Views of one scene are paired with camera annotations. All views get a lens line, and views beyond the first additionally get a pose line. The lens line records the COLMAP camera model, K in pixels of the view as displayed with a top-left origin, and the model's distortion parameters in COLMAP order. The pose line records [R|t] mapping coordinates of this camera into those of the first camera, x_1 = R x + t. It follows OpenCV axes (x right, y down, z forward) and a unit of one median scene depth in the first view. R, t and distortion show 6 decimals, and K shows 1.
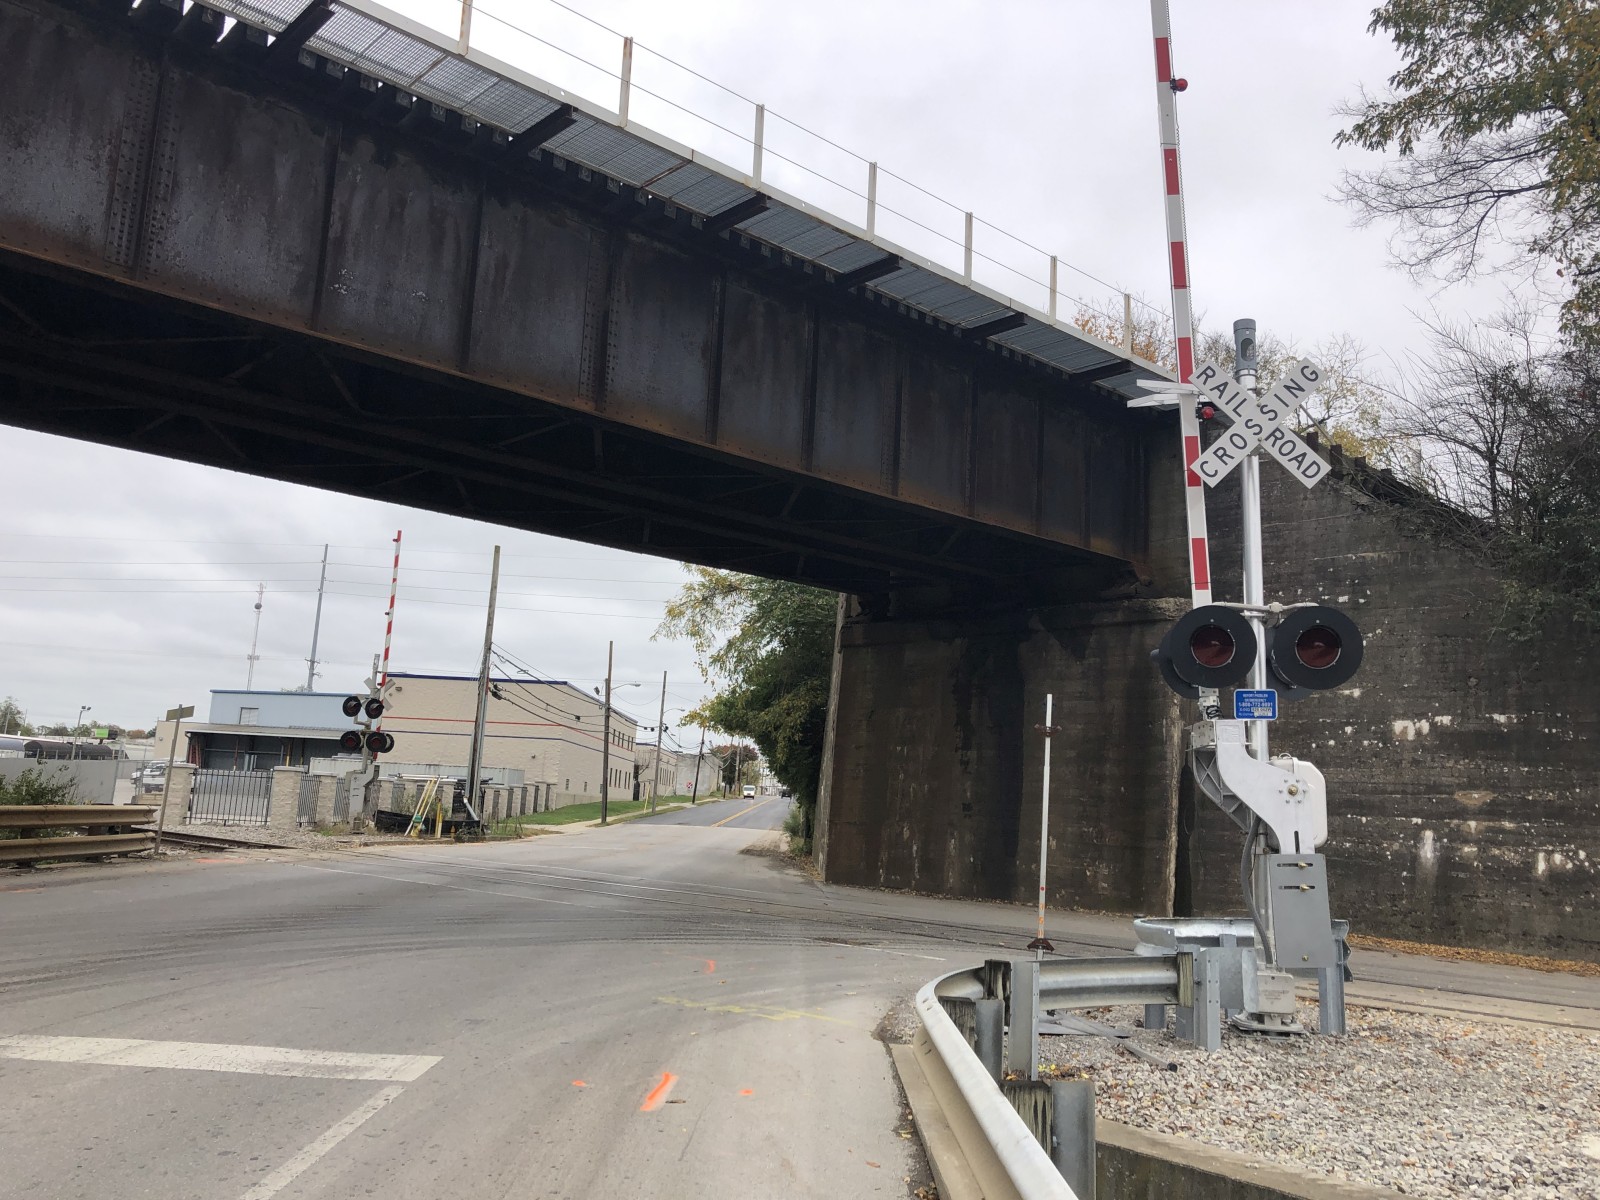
lens RADIAL K [[1274.3, 0, 801.1], [0, 1274.3, 537.3], [0, 0, 1]] dist [0.048037, -0.105294]
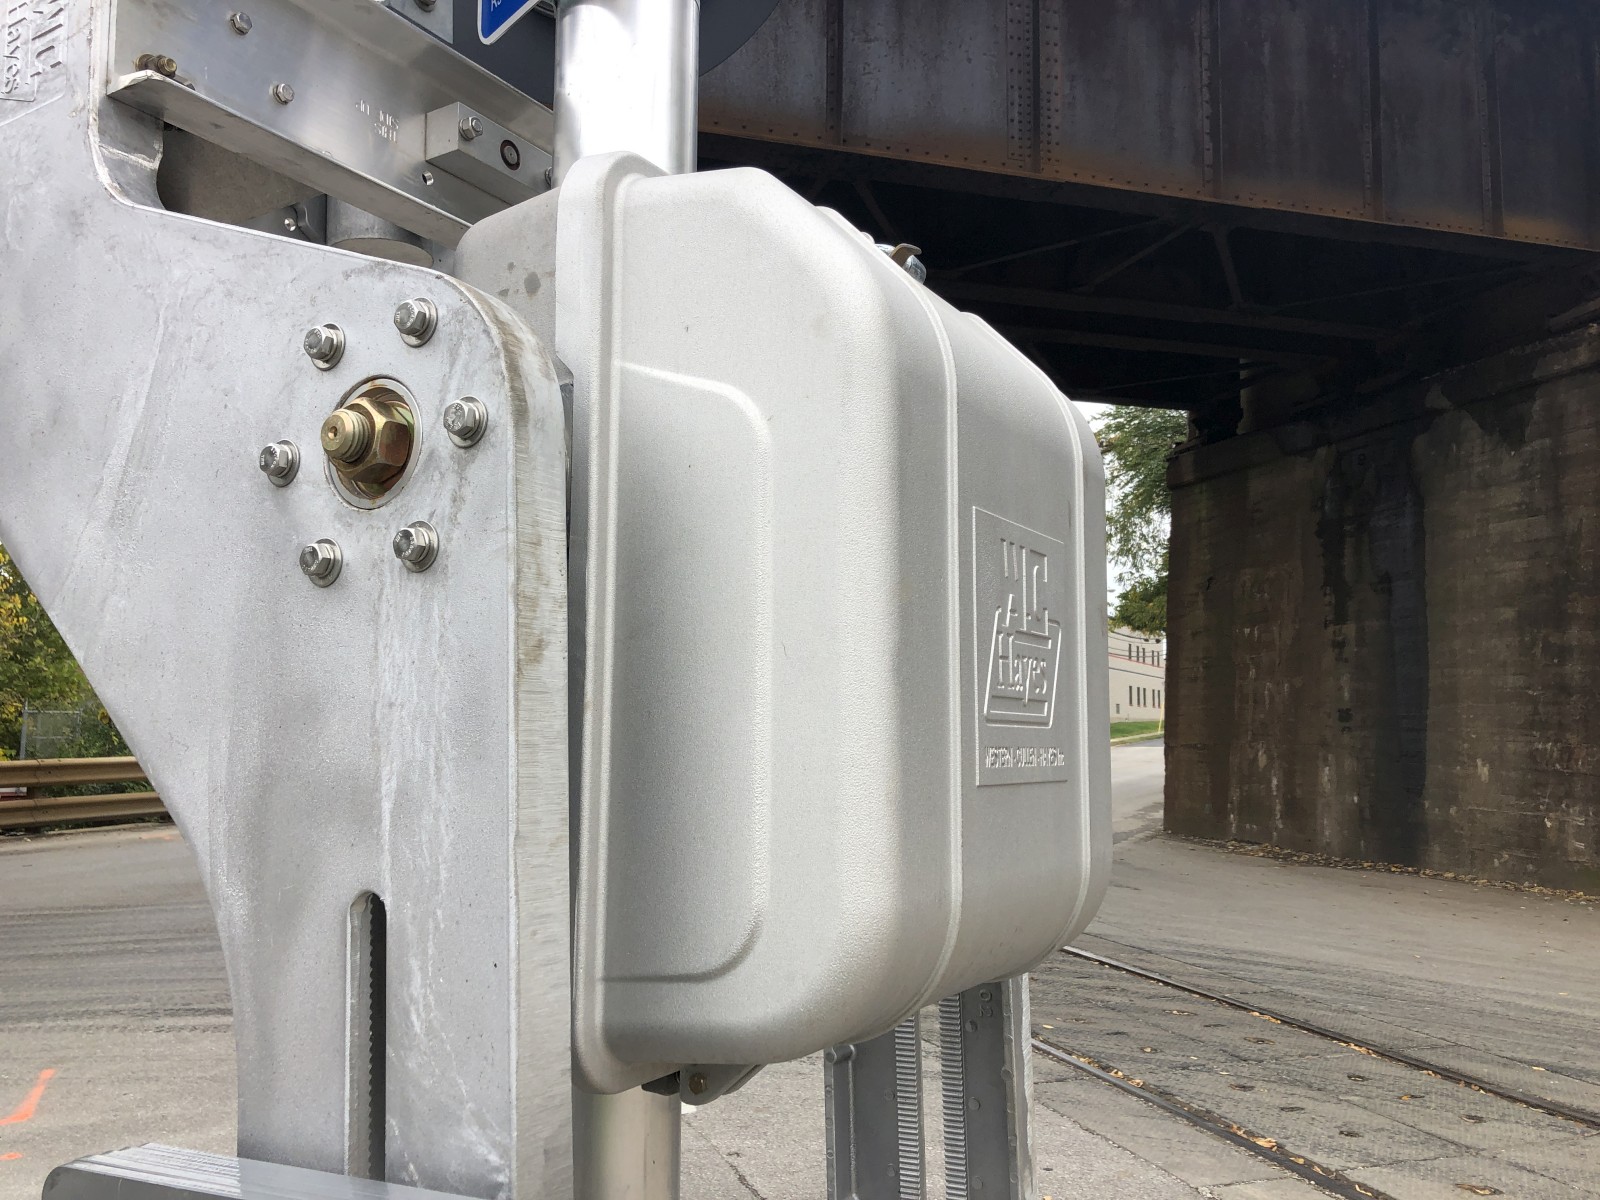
lens RADIAL K [[1316.4, 0, 798.1], [0, 1316.4, 574.4], [0, 0, 1]] dist [0.013567, 0.004145]
pose [[0.904265, -0.086204, -0.418180, 0.178842], [0.122822, 0.990528, 0.061398, 0.080224], [0.408926, -0.106881, 0.906287, 0.357840]]
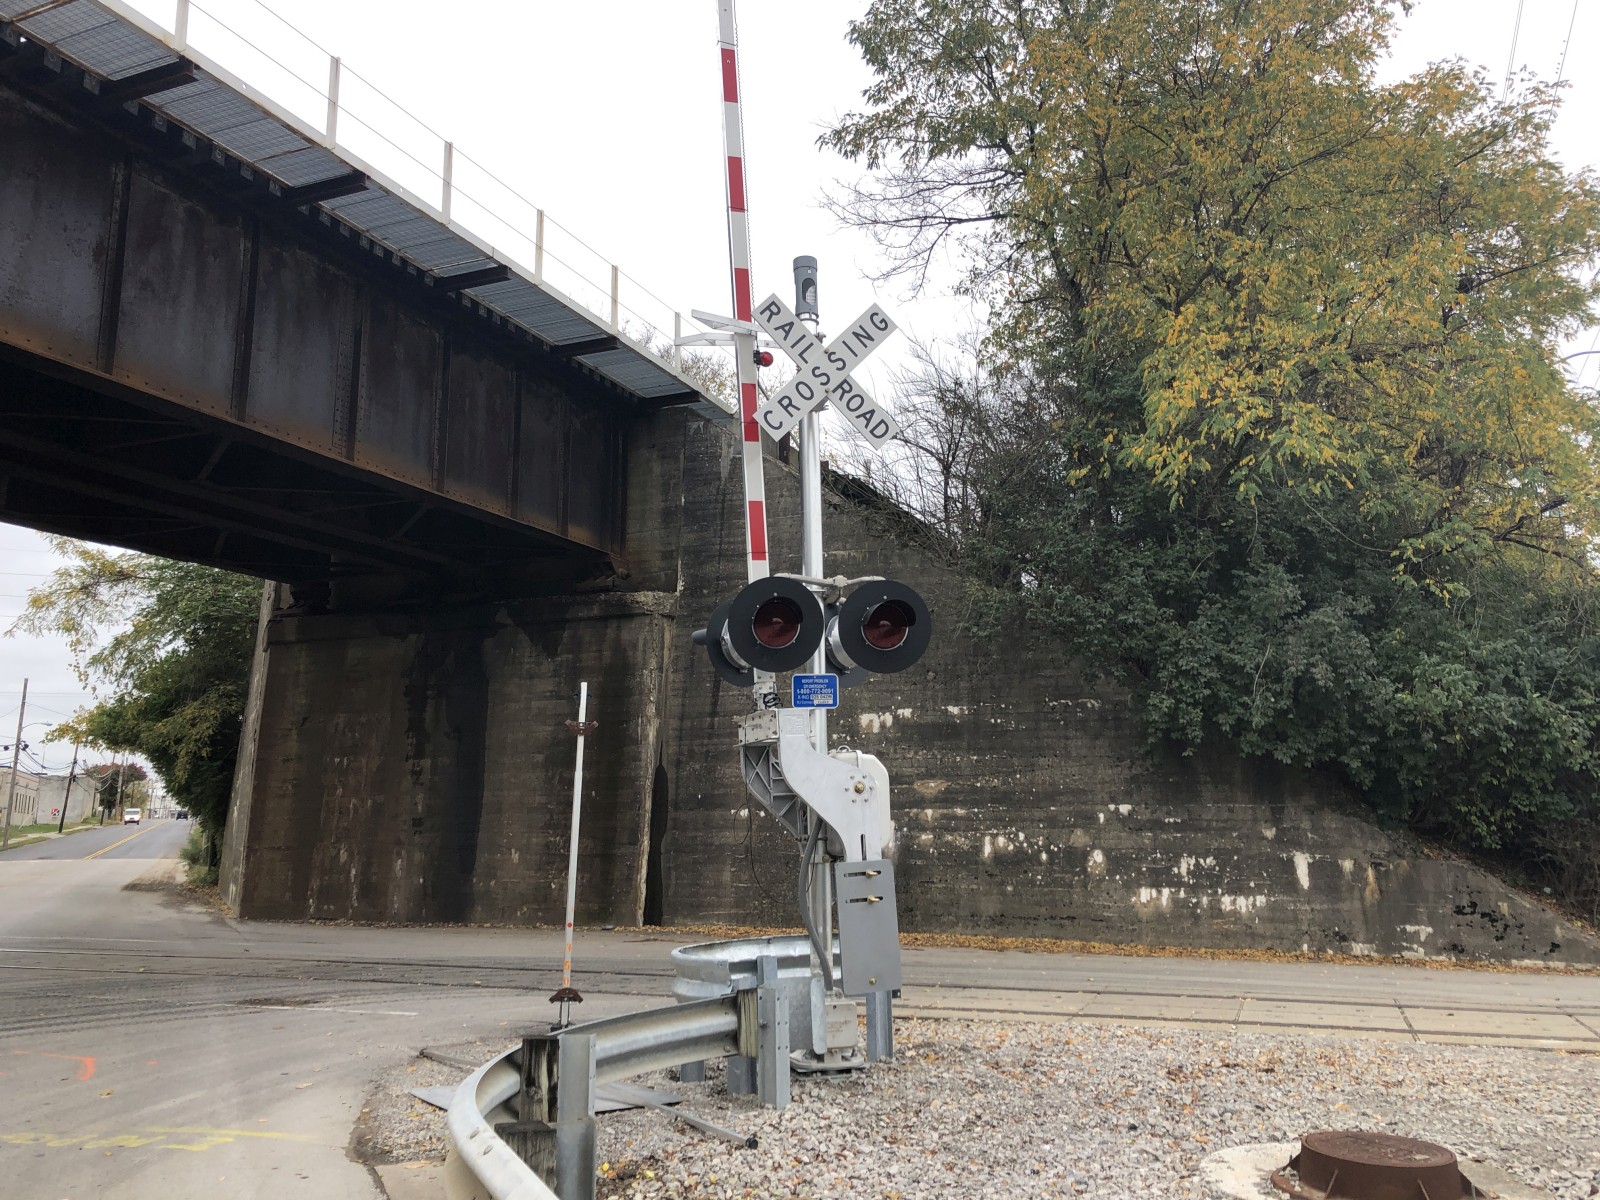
lens RADIAL K [[1288.3, 0, 803.9], [0, 1288.3, 569.6], [0, 0, 1]] dist [0.014536, -0.003396]
pose [[0.907347, 0.027482, 0.419484, -0.008853], [-0.036814, 0.999222, 0.014166, 0.013721], [-0.418768, -0.028296, 0.907652, 0.082787]]
